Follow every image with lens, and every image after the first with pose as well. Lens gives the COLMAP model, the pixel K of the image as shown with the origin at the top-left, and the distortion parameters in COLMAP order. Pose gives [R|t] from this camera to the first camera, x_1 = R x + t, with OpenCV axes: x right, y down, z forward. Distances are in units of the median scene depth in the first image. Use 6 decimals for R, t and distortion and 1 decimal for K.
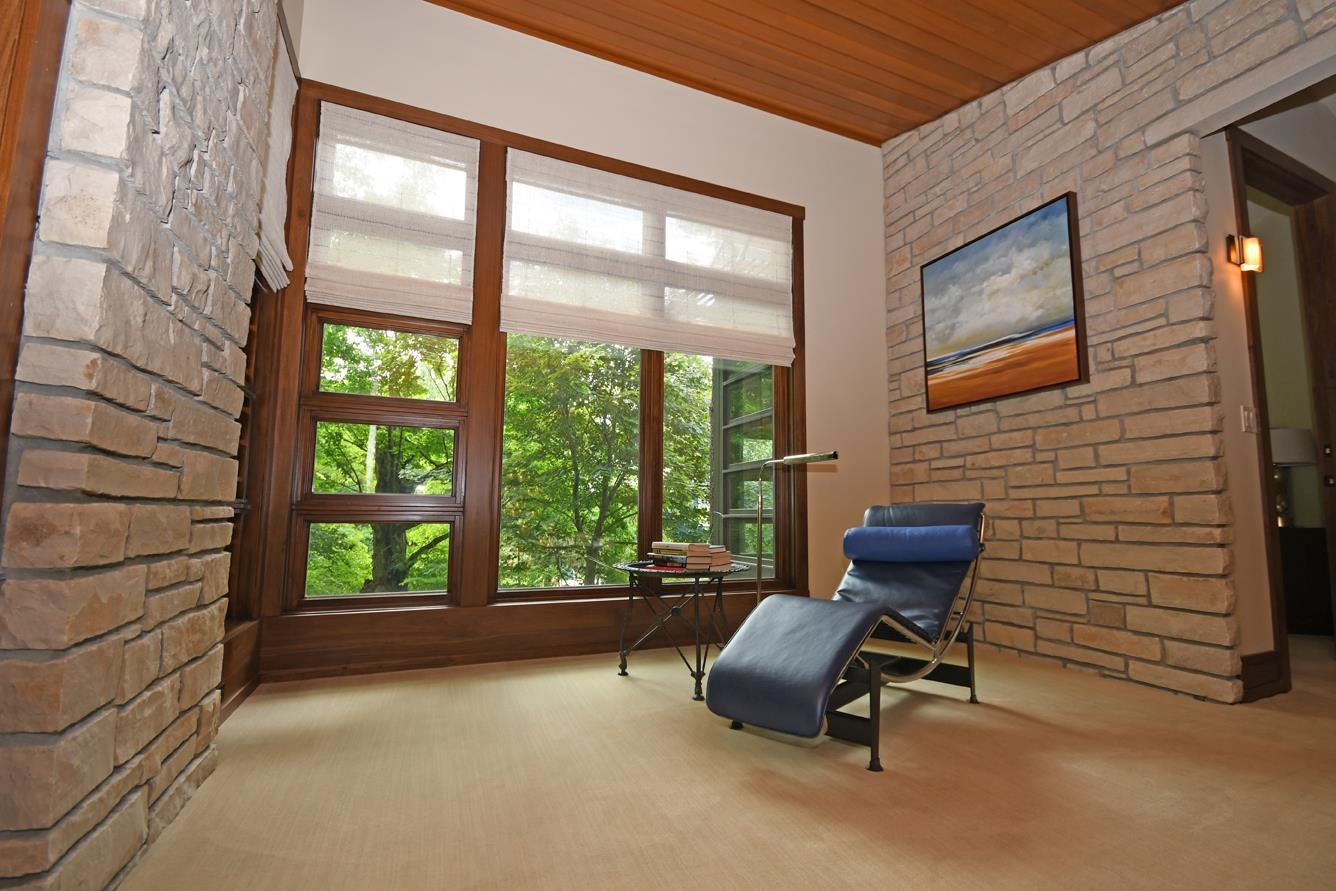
lens RADIAL K [[584.4, 0, 666.3], [0, 584.4, 453.6], [0, 0, 1]] dist [-0.005820, -0.001668]
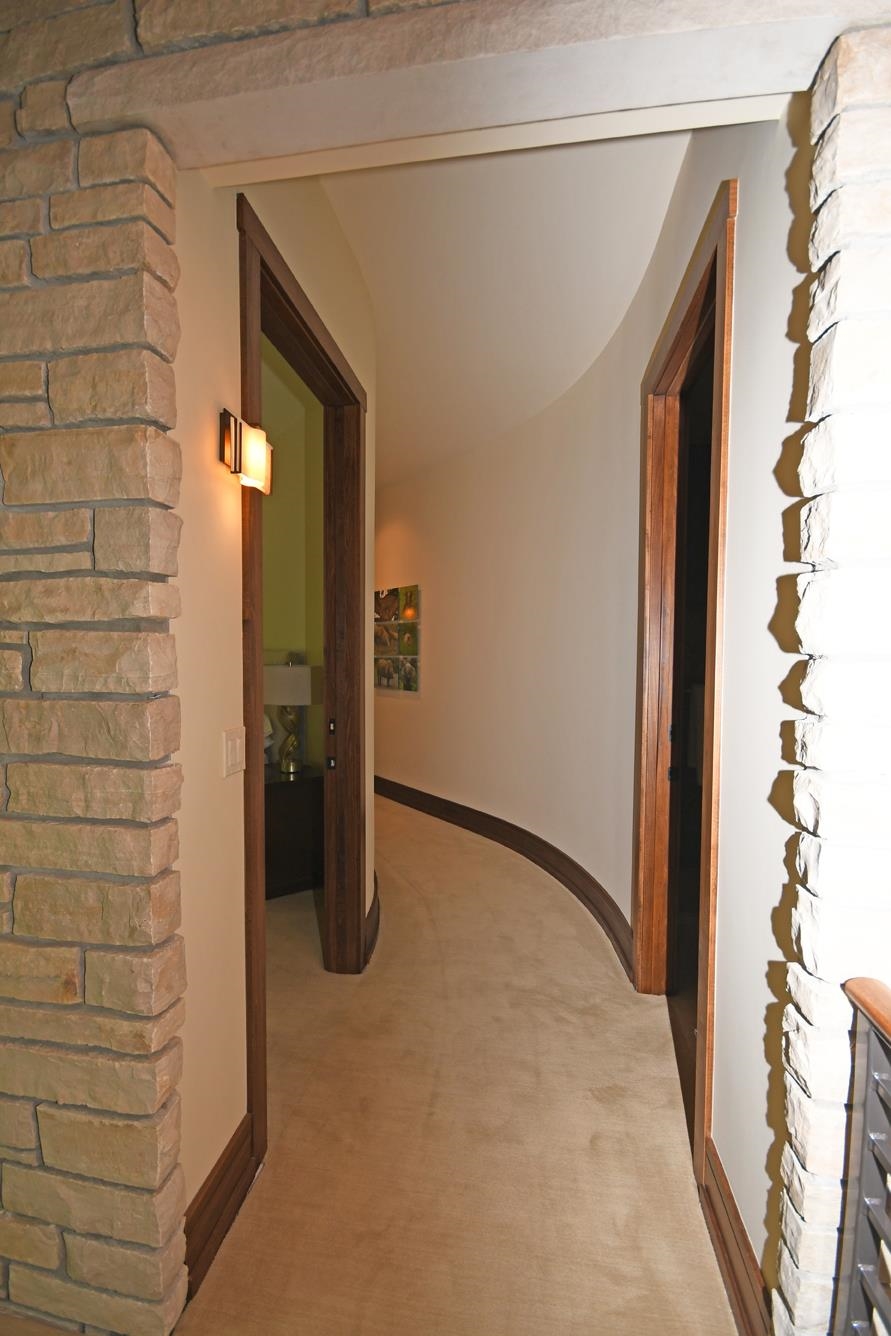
lens RADIAL K [[584.4, 0, 443.8], [0, 584.4, 674.1], [0, 0, 1]] dist [-0.005820, -0.001668]
pose [[0.521917, -0.045596, 0.851777, 0.614005], [-0.087640, 0.990419, 0.106719, -0.213589], [-0.848482, -0.130348, 0.512920, 0.527645]]
